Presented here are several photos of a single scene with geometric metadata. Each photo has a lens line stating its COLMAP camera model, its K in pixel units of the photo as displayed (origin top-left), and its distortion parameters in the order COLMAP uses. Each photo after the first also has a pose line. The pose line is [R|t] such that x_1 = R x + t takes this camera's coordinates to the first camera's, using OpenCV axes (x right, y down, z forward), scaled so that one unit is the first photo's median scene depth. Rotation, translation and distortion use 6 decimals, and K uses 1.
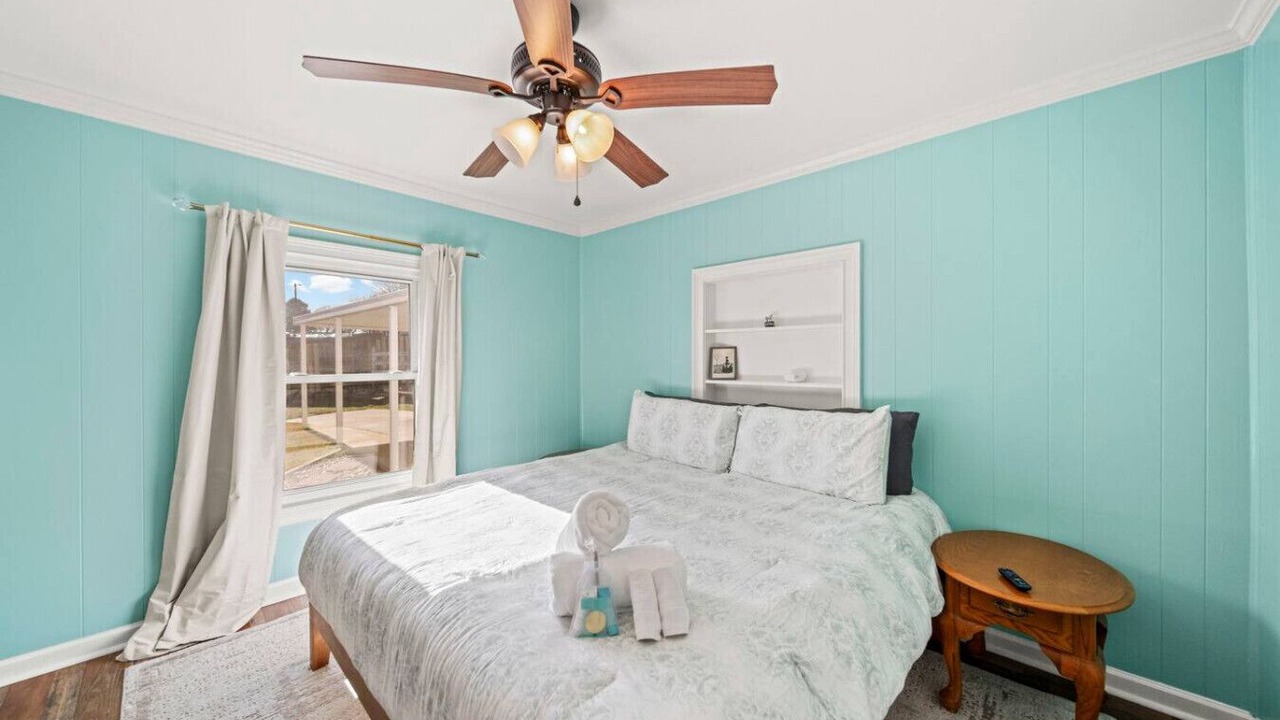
lens RADIAL K [[454.5, 0, 640.2], [0, 454.5, 353.3], [0, 0, 1]] dist [-0.001359, -0.000195]
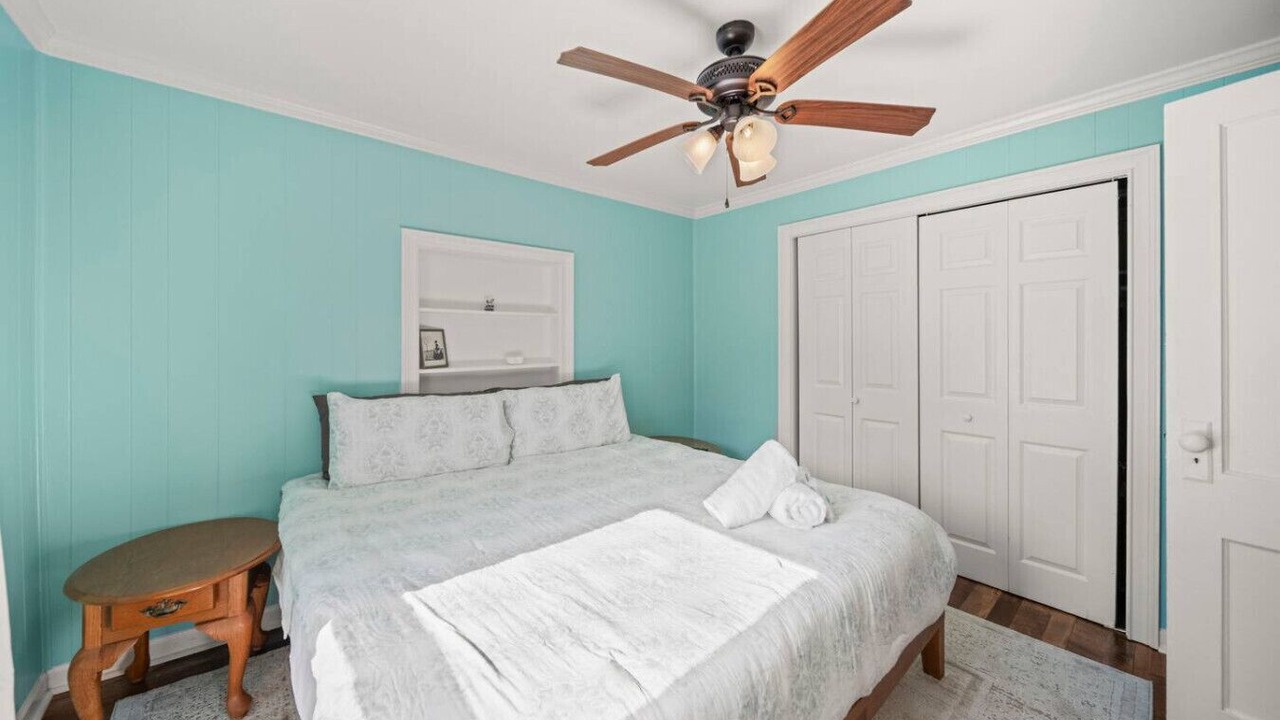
lens RADIAL K [[458.5, 0, 625.5], [0, 458.5, 336.3], [0, 0, 1]] dist [-0.000281, -0.000055]
pose [[0.136347, 0.004027, 0.990653, -0.881818], [-0.003325, 0.999988, -0.003608, 0.001142], [-0.990656, -0.002802, 0.136359, 0.746888]]
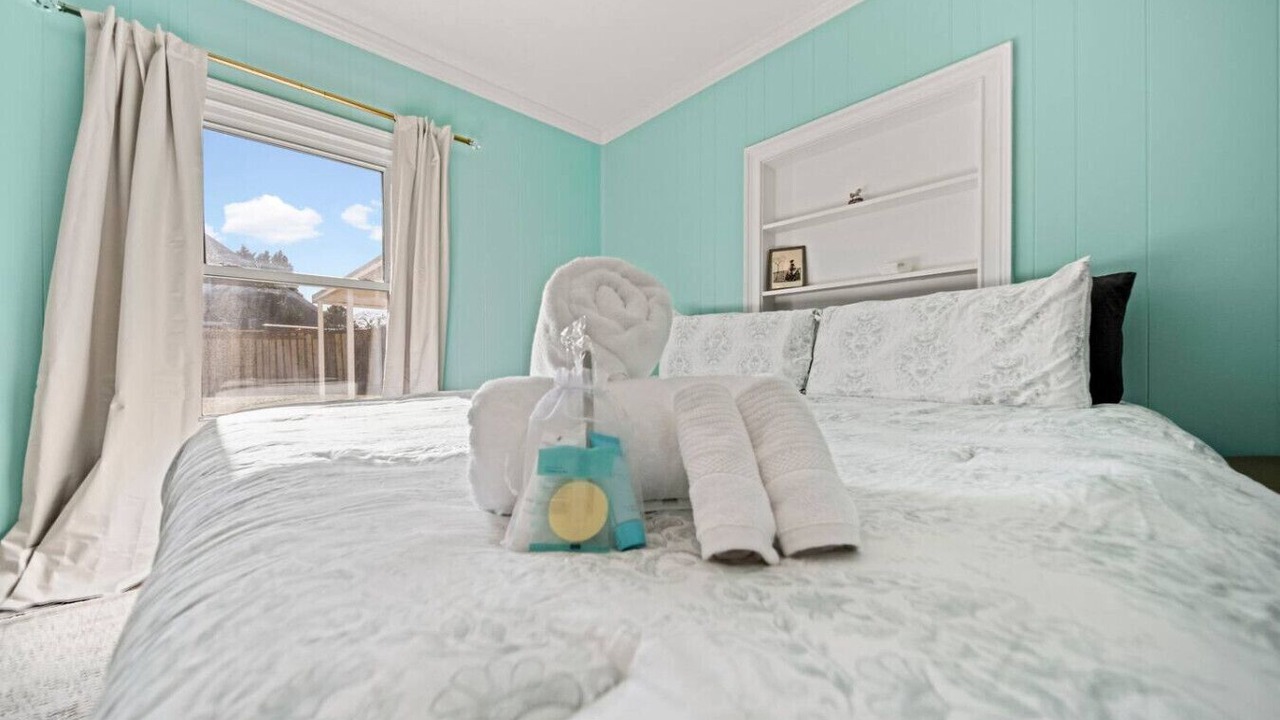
lens RADIAL K [[452.7, 0, 640.0], [0, 452.7, 363.7], [0, 0, 1]] dist [-0.001054, -0.000091]
pose [[0.997898, 0.000694, -0.064802, -0.015123], [-0.000040, 0.999949, 0.010090, 0.242749], [0.064806, -0.010066, 0.997847, 0.337303]]
